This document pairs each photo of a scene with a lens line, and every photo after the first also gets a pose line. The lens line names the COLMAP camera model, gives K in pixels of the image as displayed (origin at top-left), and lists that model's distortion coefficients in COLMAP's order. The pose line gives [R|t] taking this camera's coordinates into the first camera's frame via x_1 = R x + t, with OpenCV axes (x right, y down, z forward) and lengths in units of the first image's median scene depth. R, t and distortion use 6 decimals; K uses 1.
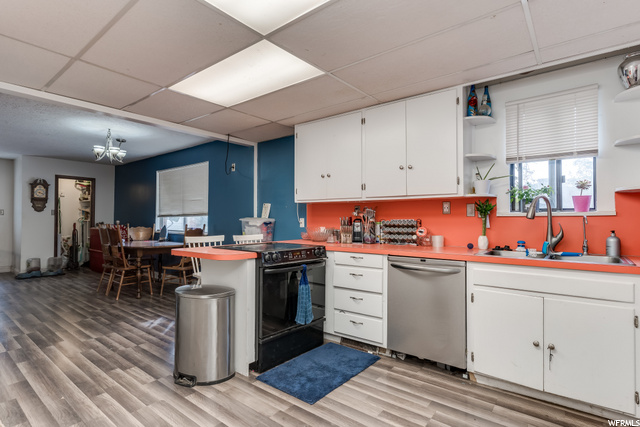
lens RADIAL K [[325.5, 0, 318.4], [0, 325.5, 215.6], [0, 0, 1]] dist [-0.001977, 0.000520]
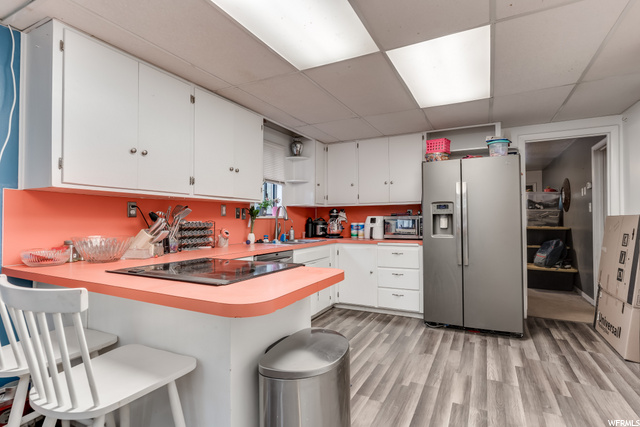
lens RADIAL K [[325.5, 0, 318.4], [0, 325.5, 215.6], [0, 0, 1]] dist [-0.001977, 0.000520]
pose [[-0.197663, 0.014170, 0.980168, -0.737655], [-0.002457, 0.999885, -0.014951, 0.008597], [-0.980267, -0.005364, -0.197605, 0.891302]]
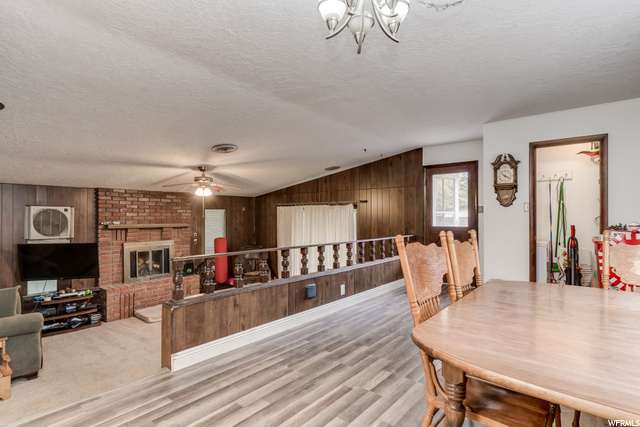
lens RADIAL K [[325.5, 0, 318.4], [0, 325.5, 215.6], [0, 0, 1]] dist [-0.001977, 0.000520]
pose [[-0.018115, -0.007372, -0.999809, -0.489310], [0.008102, 0.999939, -0.007519, 0.016458], [0.999803, -0.008237, -0.018054, 1.428181]]
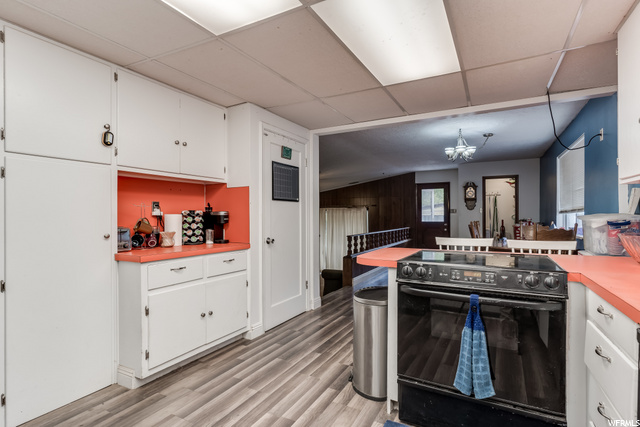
lens RADIAL K [[325.5, 0, 318.4], [0, 325.5, 215.6], [0, 0, 1]] dist [-0.001977, 0.000520]
pose [[0.180719, -0.004715, -0.983523, 0.428859], [0.015912, 0.999872, -0.001869, 0.004139], [0.983406, -0.015312, 0.180771, 0.548111]]
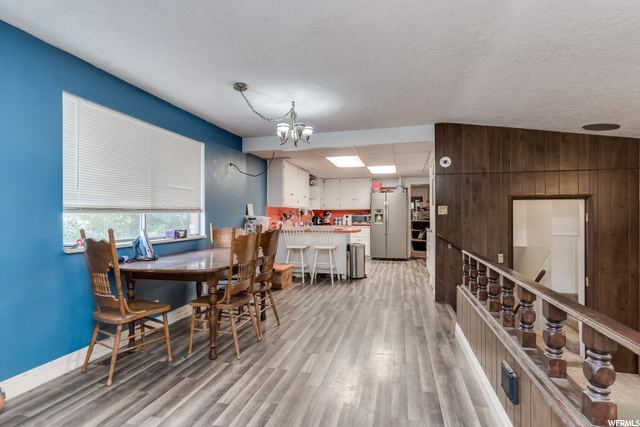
lens RADIAL K [[325.5, 0, 318.4], [0, 325.5, 215.6], [0, 0, 1]] dist [-0.001977, 0.000520]
pose [[-0.415461, 0.002192, 0.909608, -2.061080], [-0.007967, 0.999950, -0.006049, 0.018470], [-0.909576, -0.009760, -0.415423, 1.892237]]
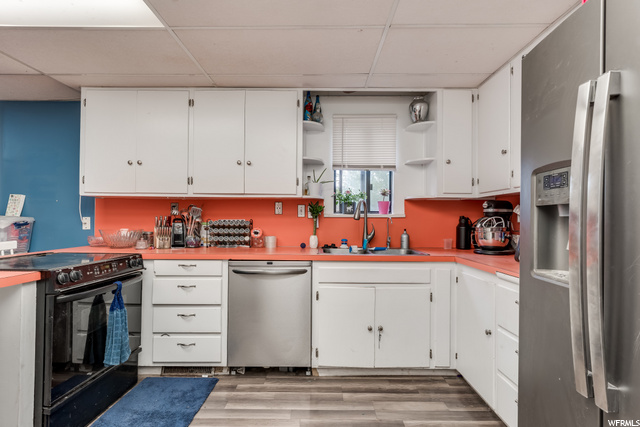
lens RADIAL K [[325.5, 0, 318.4], [0, 325.5, 215.6], [0, 0, 1]] dist [-0.001977, 0.000520]
pose [[0.785036, 0.011839, 0.619338, -0.127456], [-0.012480, 0.999917, -0.003294, 0.000735], [-0.619325, -0.005143, 0.785118, 0.140242]]
